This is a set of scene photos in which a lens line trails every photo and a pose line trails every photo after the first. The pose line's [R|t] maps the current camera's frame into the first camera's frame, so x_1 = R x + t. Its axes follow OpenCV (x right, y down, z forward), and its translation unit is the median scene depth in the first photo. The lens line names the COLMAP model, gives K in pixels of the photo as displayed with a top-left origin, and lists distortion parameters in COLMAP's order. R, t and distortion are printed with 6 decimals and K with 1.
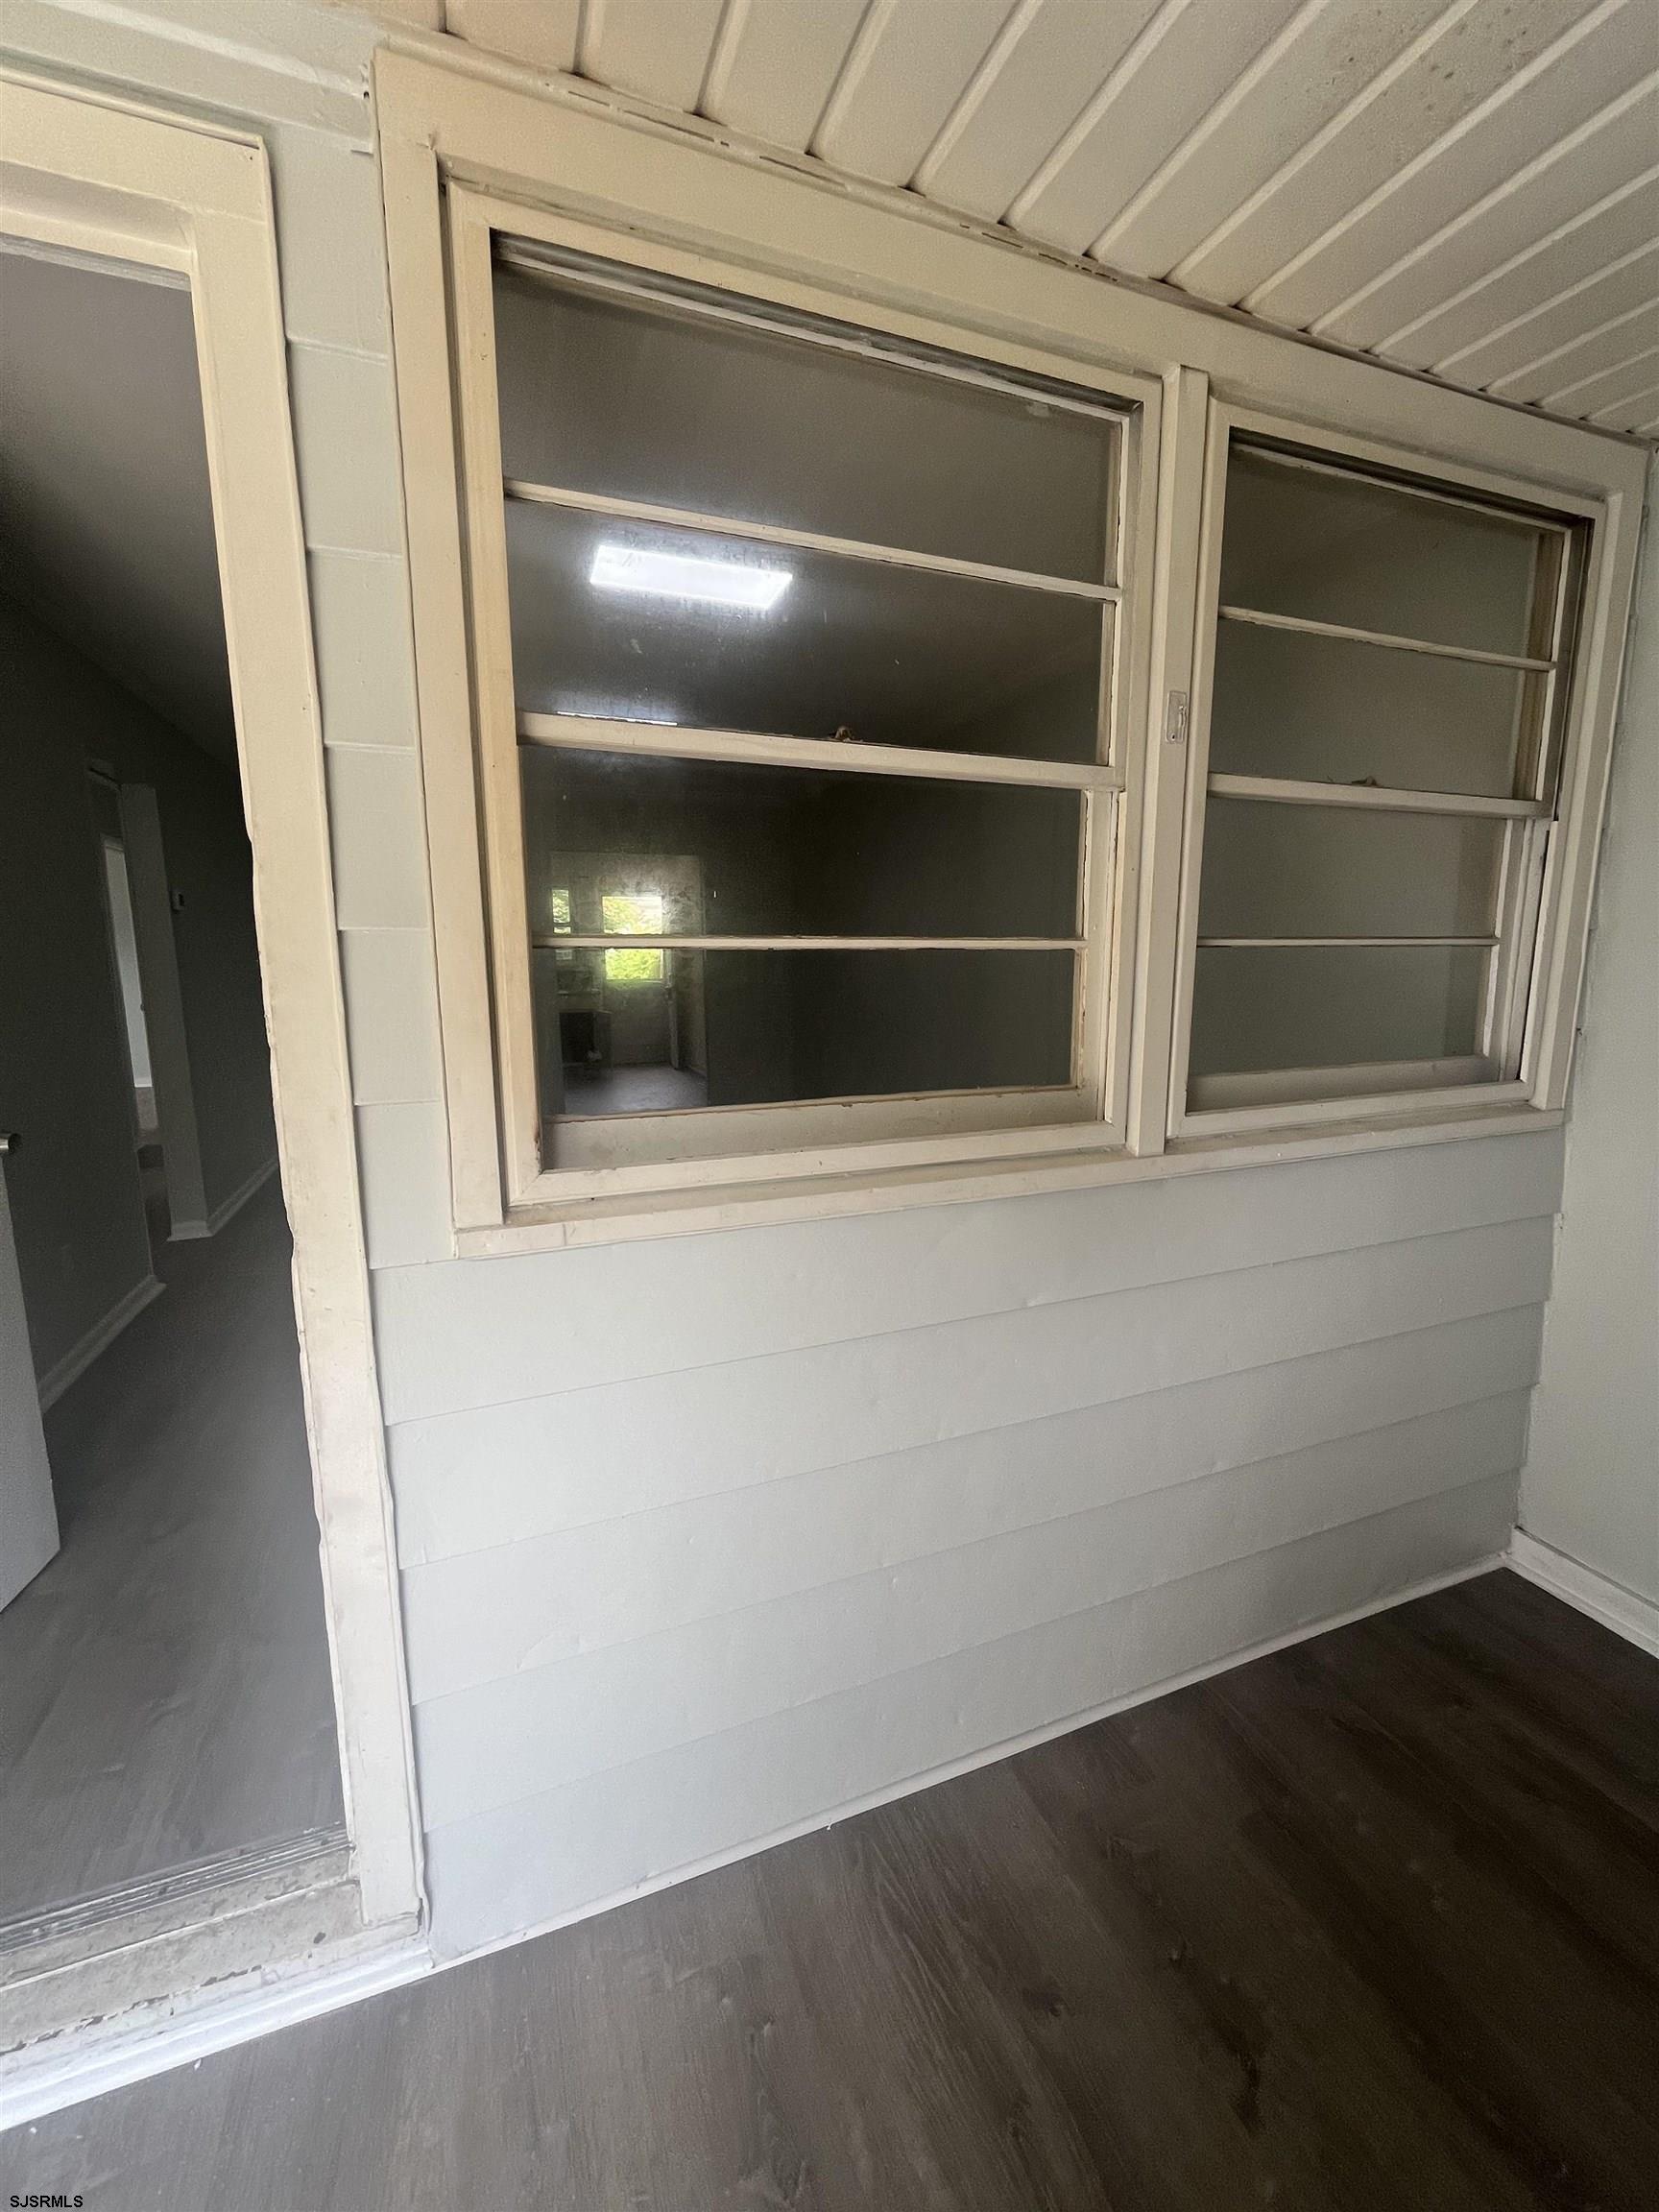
lens RADIAL K [[902.4, 0, 834.8], [0, 902.4, 1105.3], [0, 0, 1]] dist [-0.002462, 0.000093]
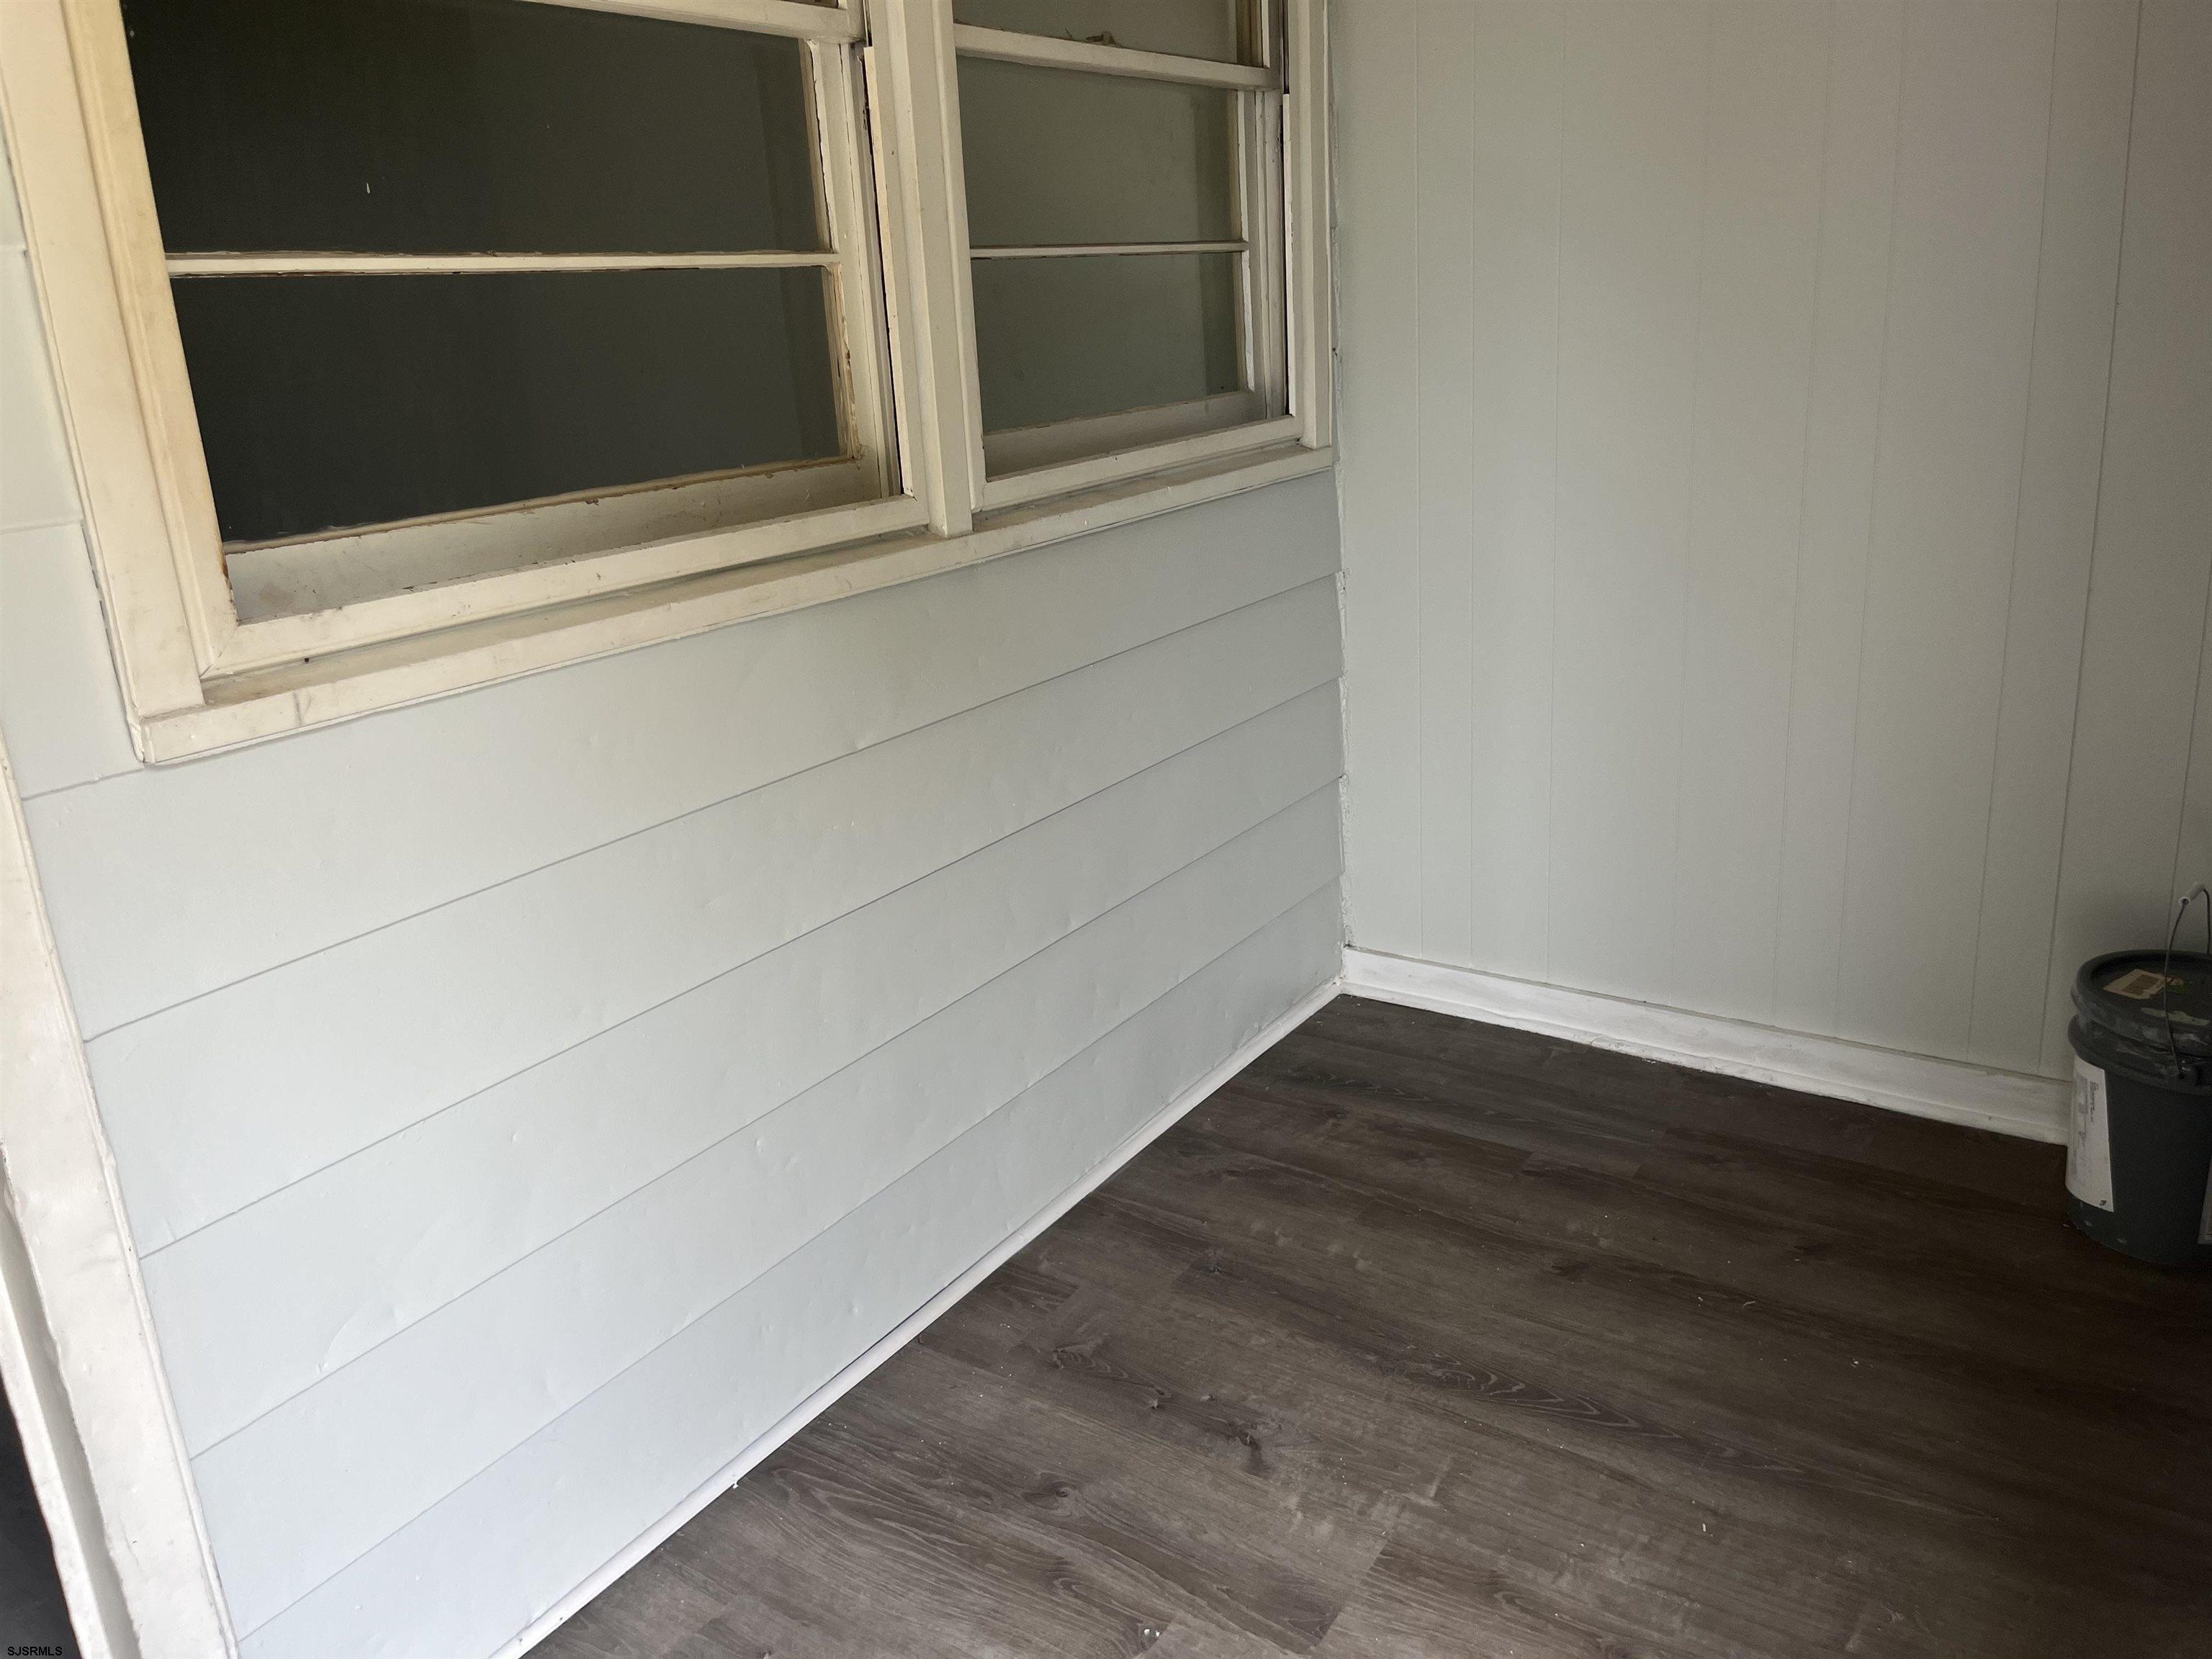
lens RADIAL K [[1702.6, 0, 1084.5], [0, 1702.6, 818.9], [0, 0, 1]] dist [0.044889, -0.055250]
pose [[0.824587, -0.204541, 0.527465, -0.371780], [0.146330, 0.977737, 0.150390, 0.085593], [-0.546483, -0.046825, 0.836160, -0.292157]]
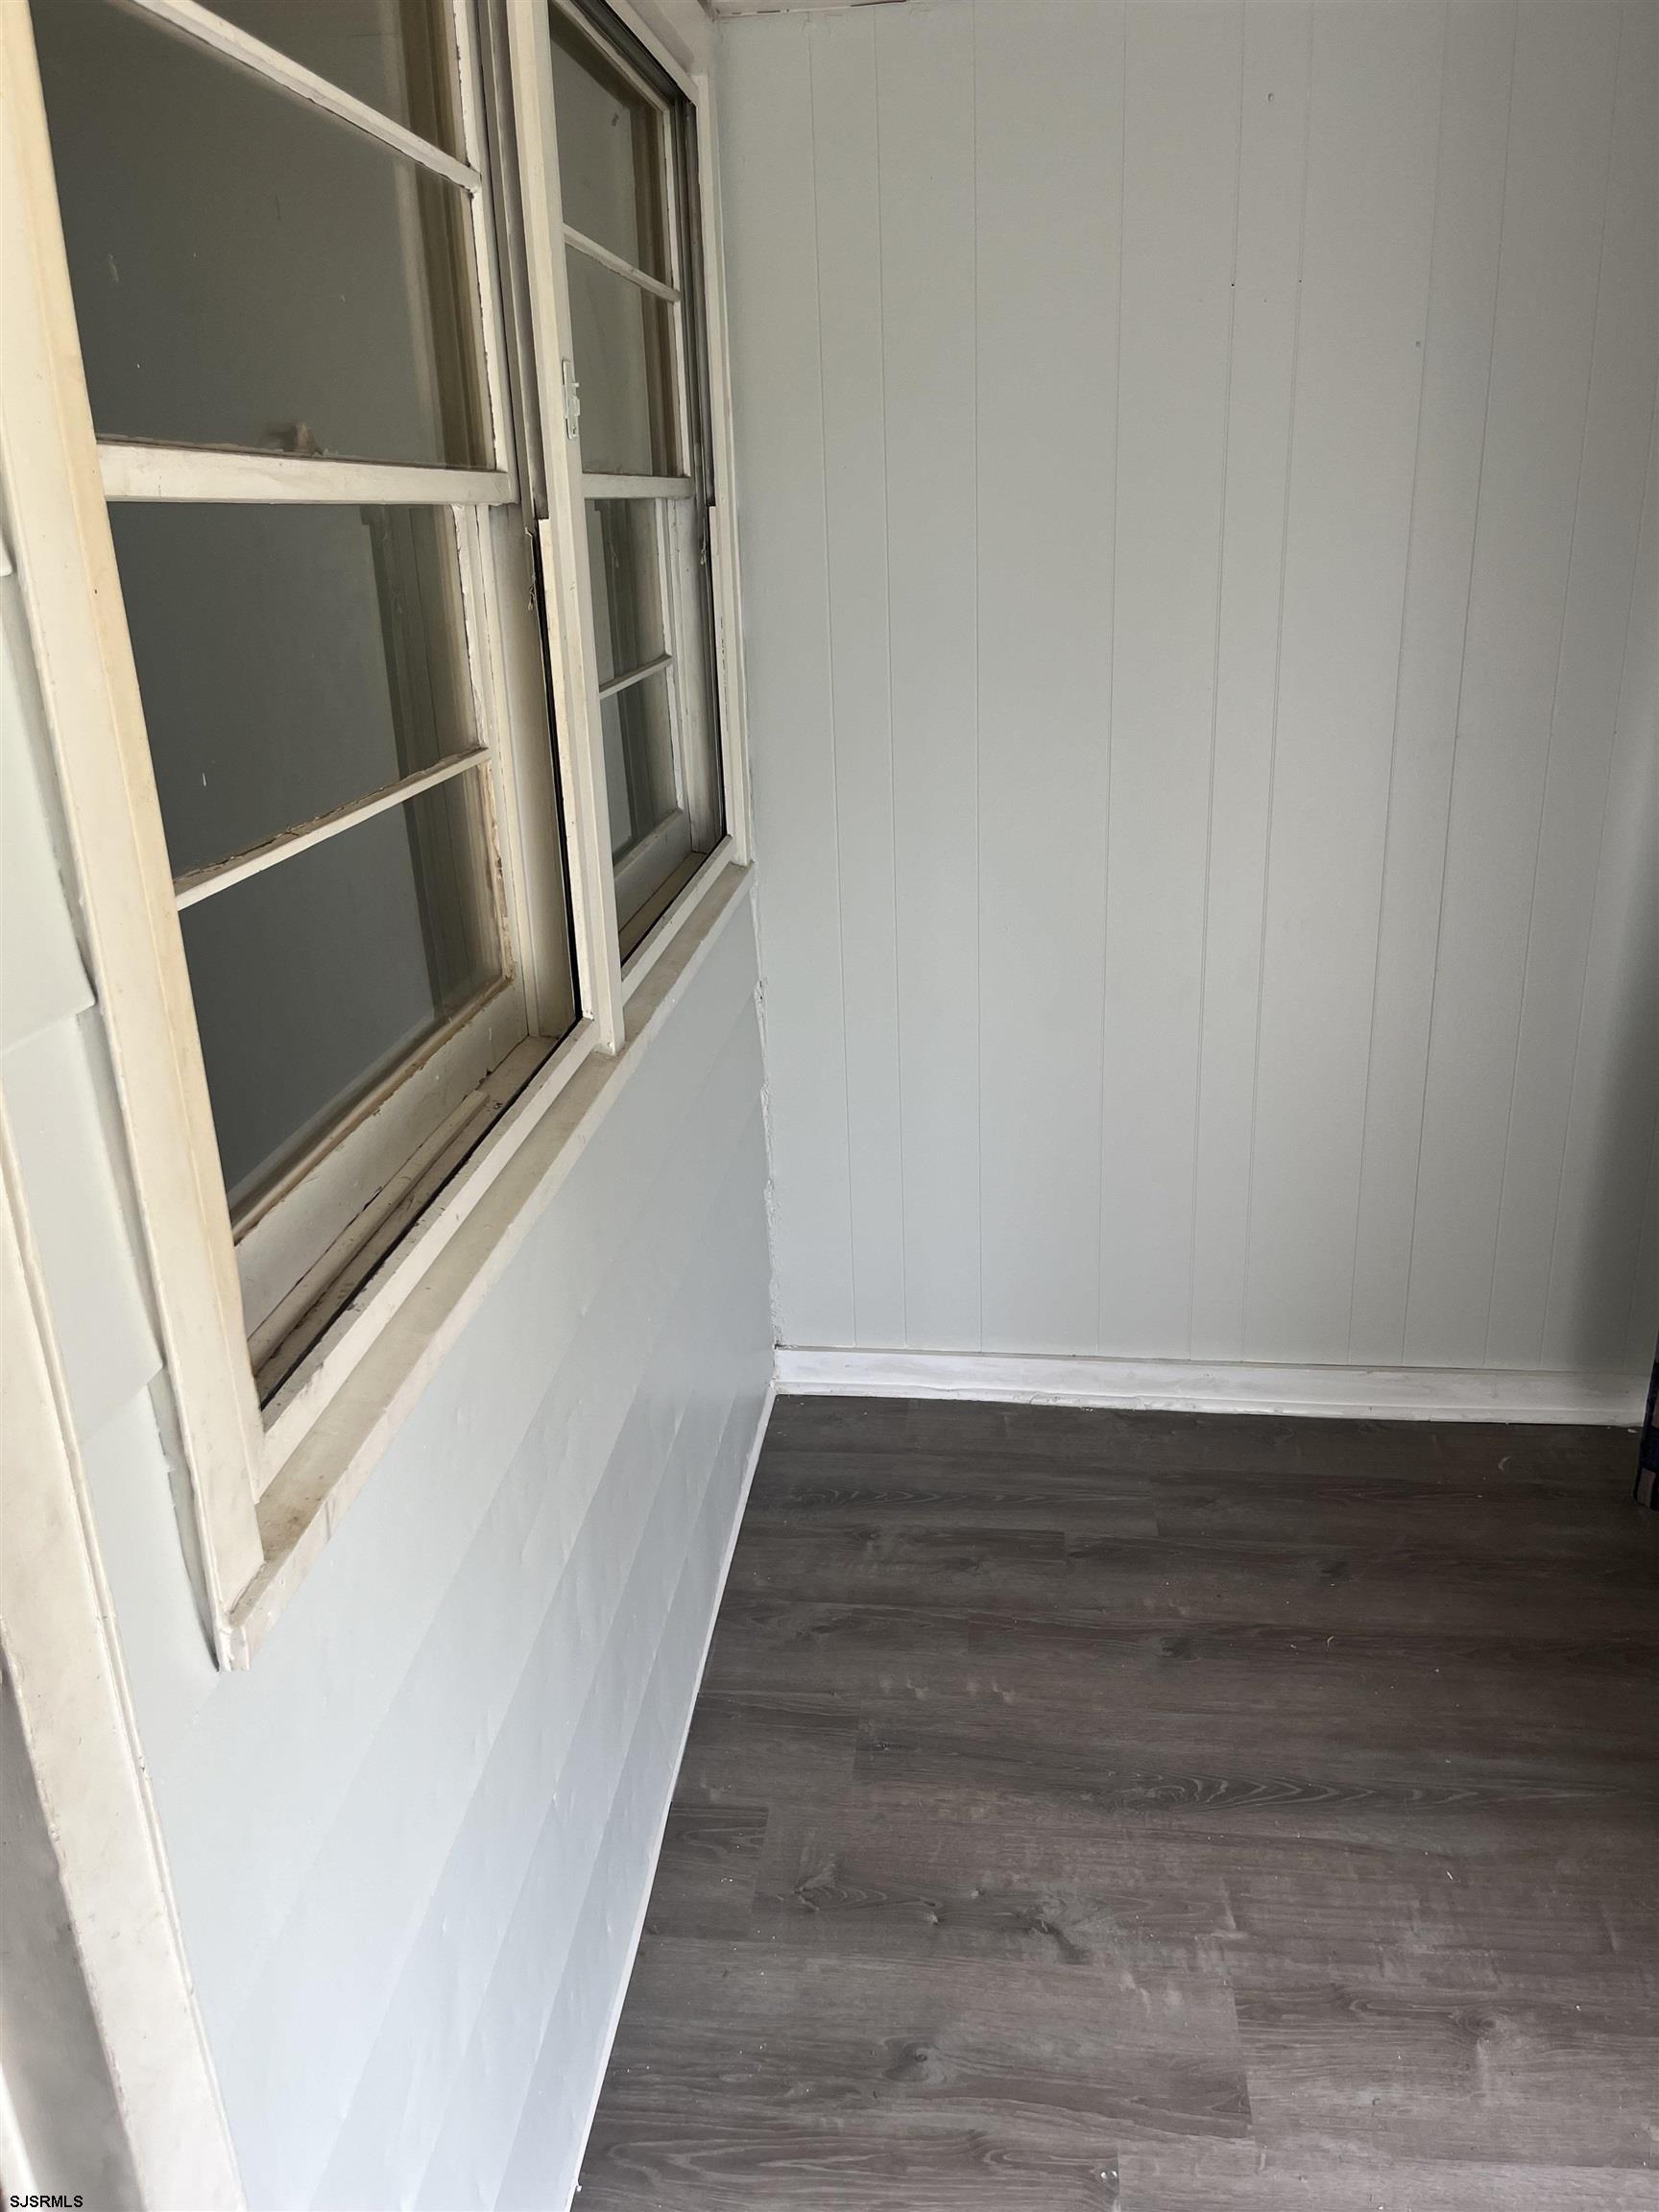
lens RADIAL K [[1702.6, 0, 821.8], [0, 1702.6, 1118.8], [0, 0, 1]] dist [0.044889, -0.055250]
pose [[0.454147, -0.311898, 0.834548, -0.658710], [0.173799, 0.949738, 0.260370, -0.197387], [-0.873810, 0.026797, 0.485528, 0.213618]]
